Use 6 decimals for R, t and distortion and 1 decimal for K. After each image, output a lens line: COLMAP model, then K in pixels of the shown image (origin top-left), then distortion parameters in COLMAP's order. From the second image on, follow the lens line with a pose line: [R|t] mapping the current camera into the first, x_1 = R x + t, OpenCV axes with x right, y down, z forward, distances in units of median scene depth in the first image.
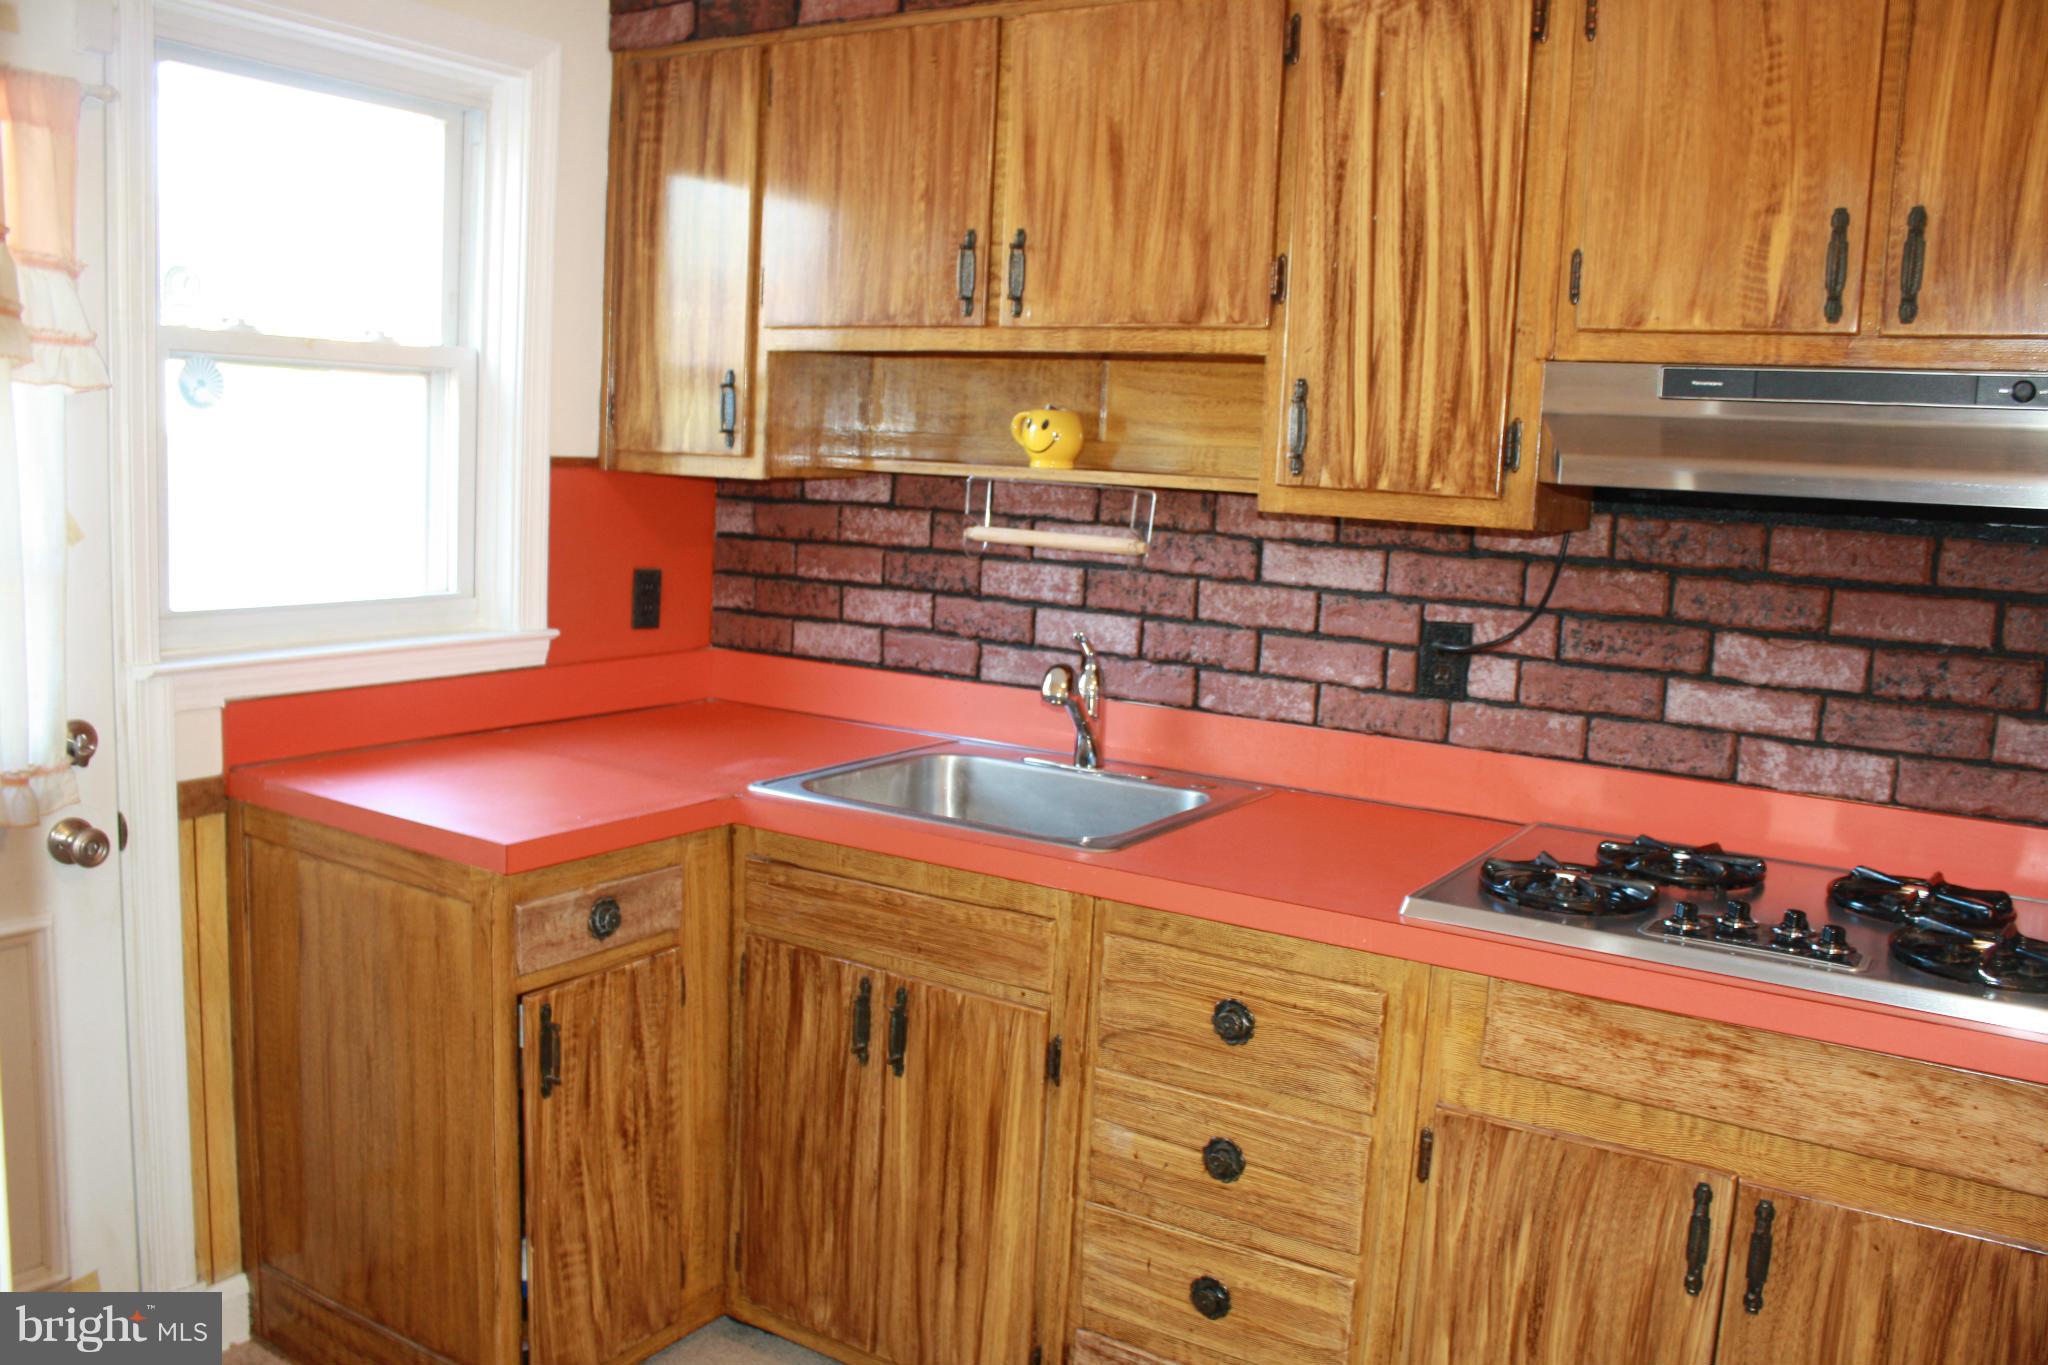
lens RADIAL K [[1714.7, 0, 1021.6], [0, 1714.7, 688.5], [0, 0, 1]] dist [-0.168474, 0.156693]
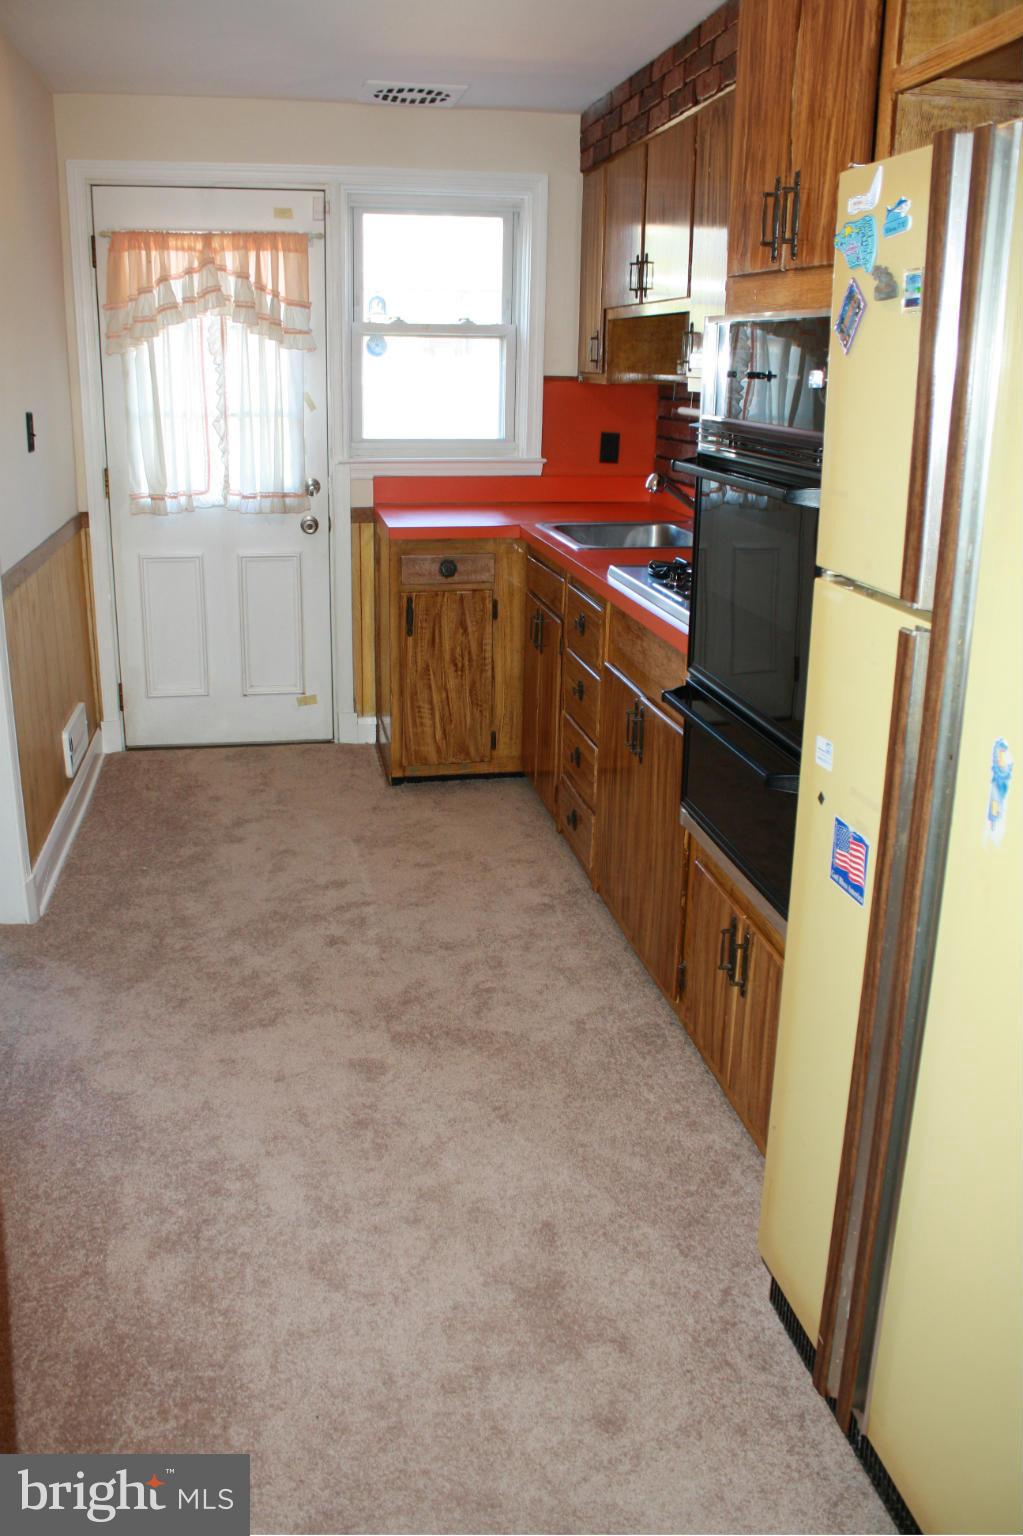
lens RADIAL K [[1286.0, 0, 511.5], [0, 1286.0, 768.0], [0, 0, 1]] dist [-0.168474, 0.156693]
pose [[0.684509, 0.187425, -0.704500, 1.078061], [-0.085411, 0.980349, 0.177824, 0.078466], [0.723984, -0.061551, 0.687065, -0.177254]]
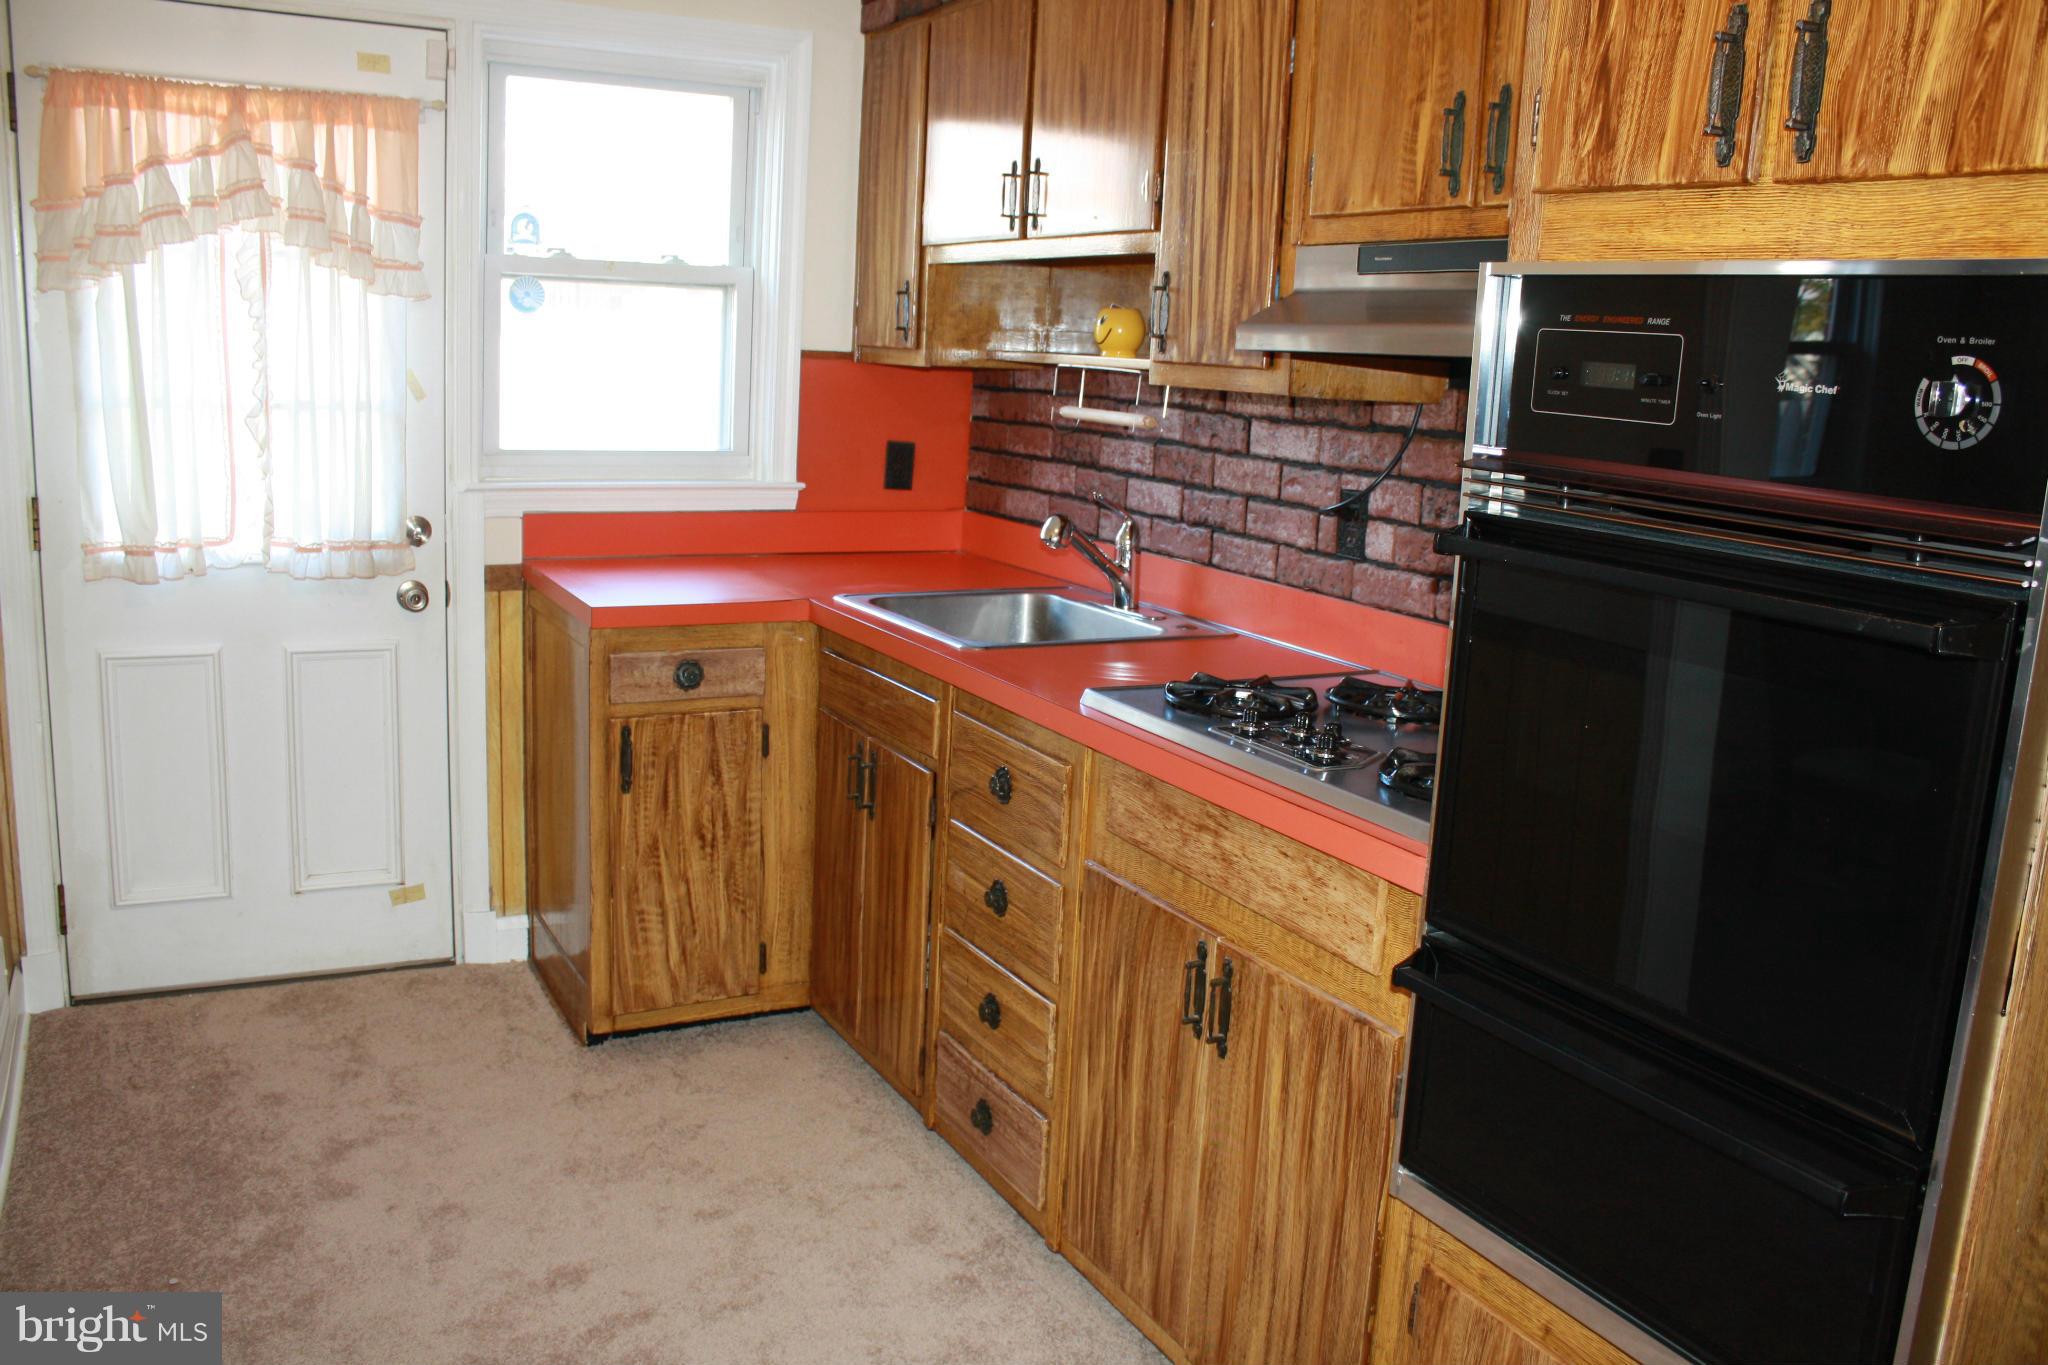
lens RADIAL K [[1714.7, 0, 1021.6], [0, 1714.7, 688.5], [0, 0, 1]] dist [-0.168474, 0.156693]
pose [[0.868552, 0.091946, -0.486995, 0.639020], [-0.075969, 0.995727, 0.052506, 0.049988], [0.489741, -0.008608, 0.871825, -0.079119]]
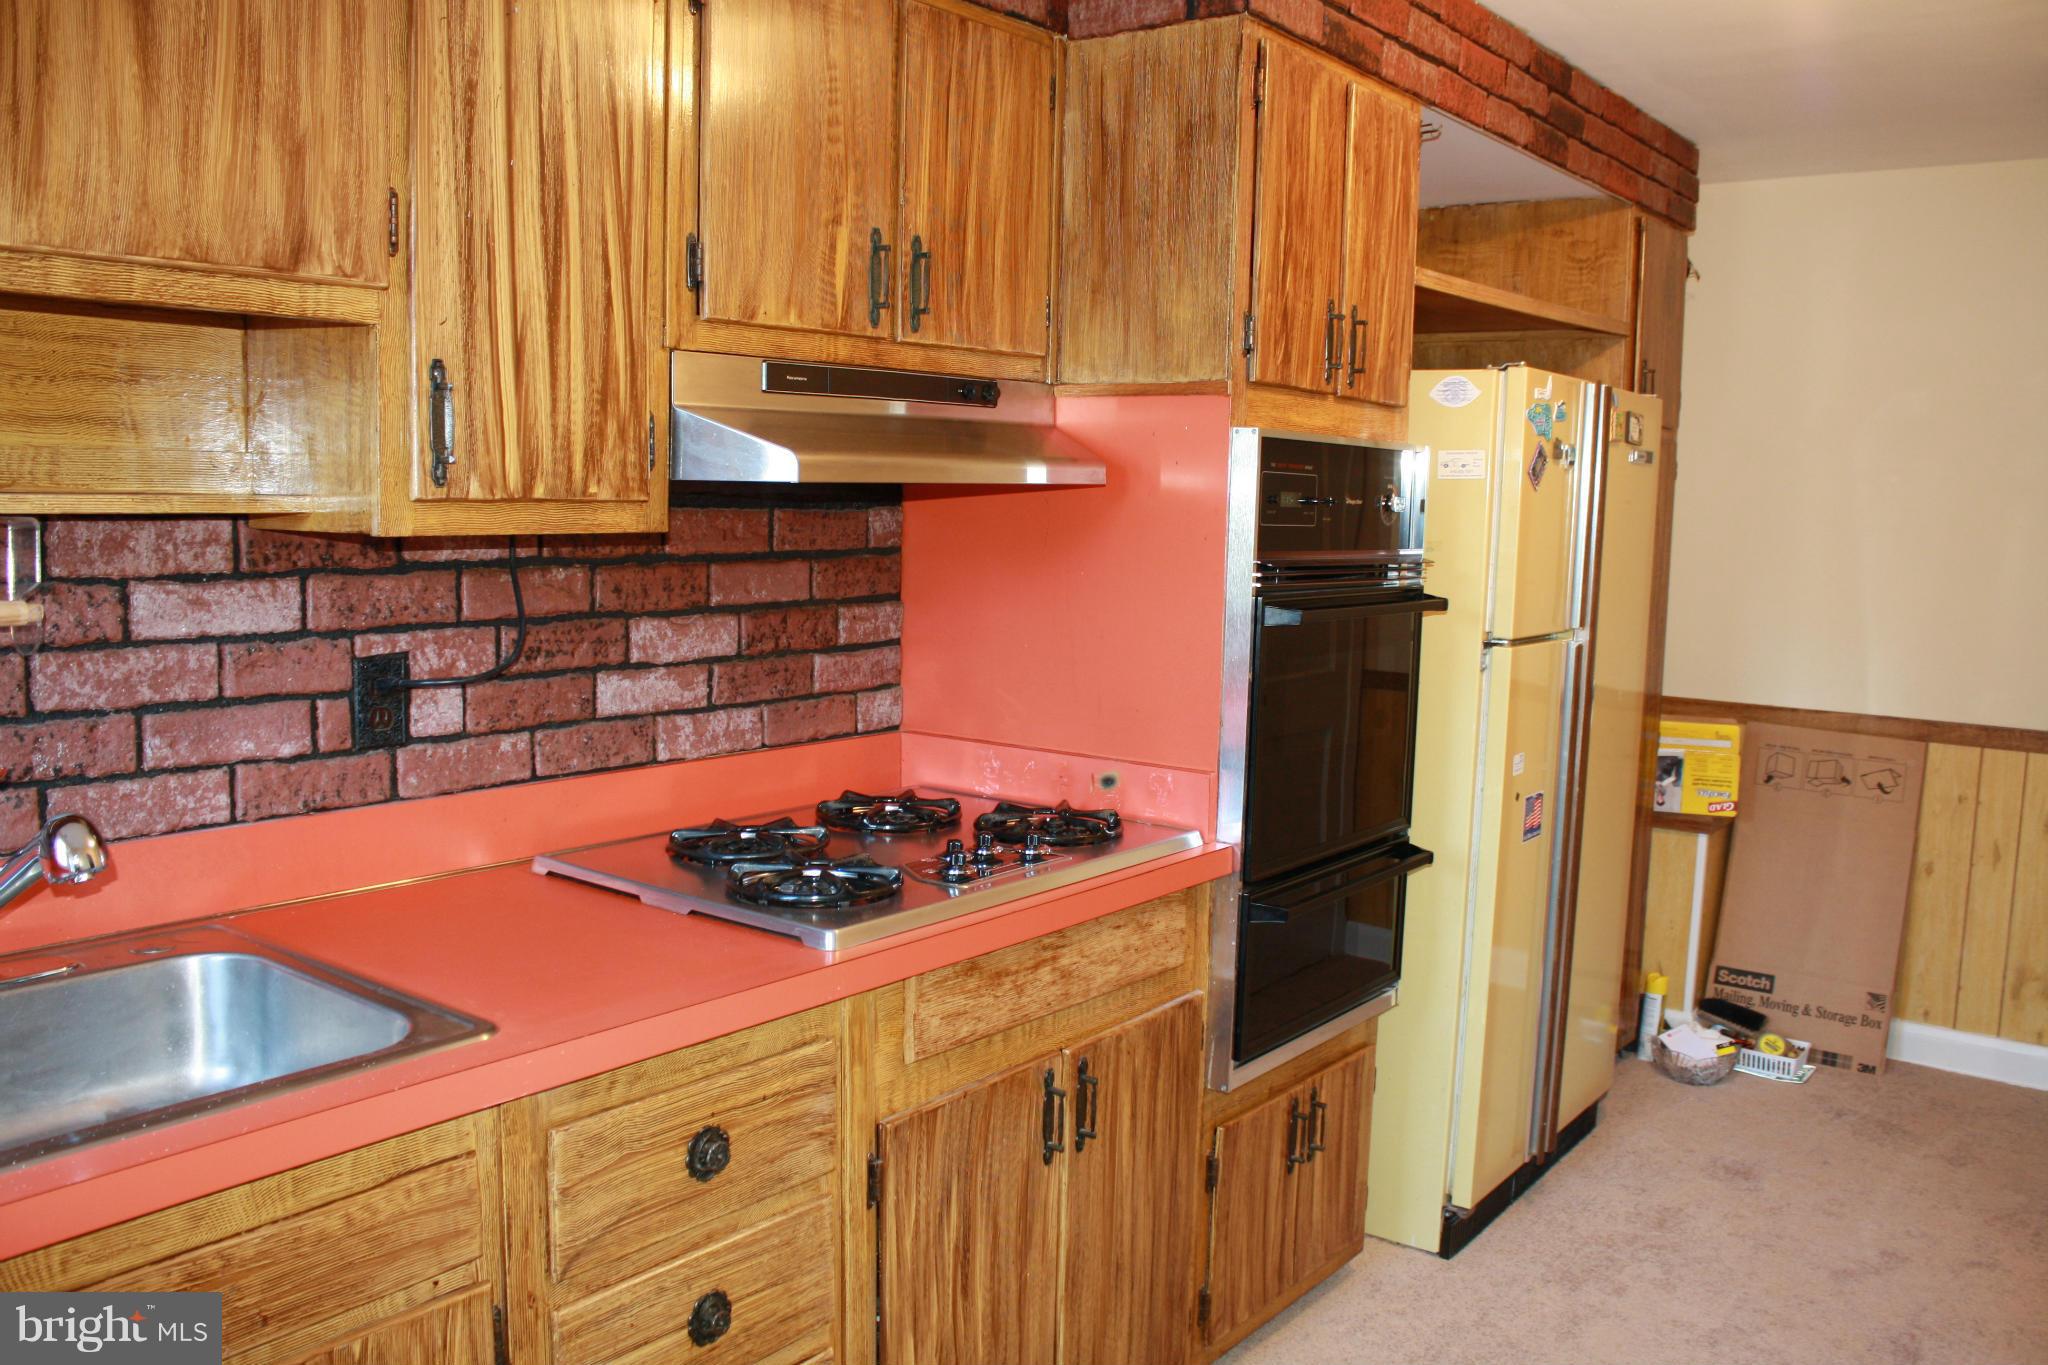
lens RADIAL K [[1714.7, 0, 1021.6], [0, 1714.7, 688.5], [0, 0, 1]] dist [-0.168474, 0.156693]
pose [[0.081327, -0.158550, 0.983996, -0.543987], [0.120646, 0.981573, 0.148188, -0.109978], [-0.989359, 0.106664, 0.098957, 0.640720]]
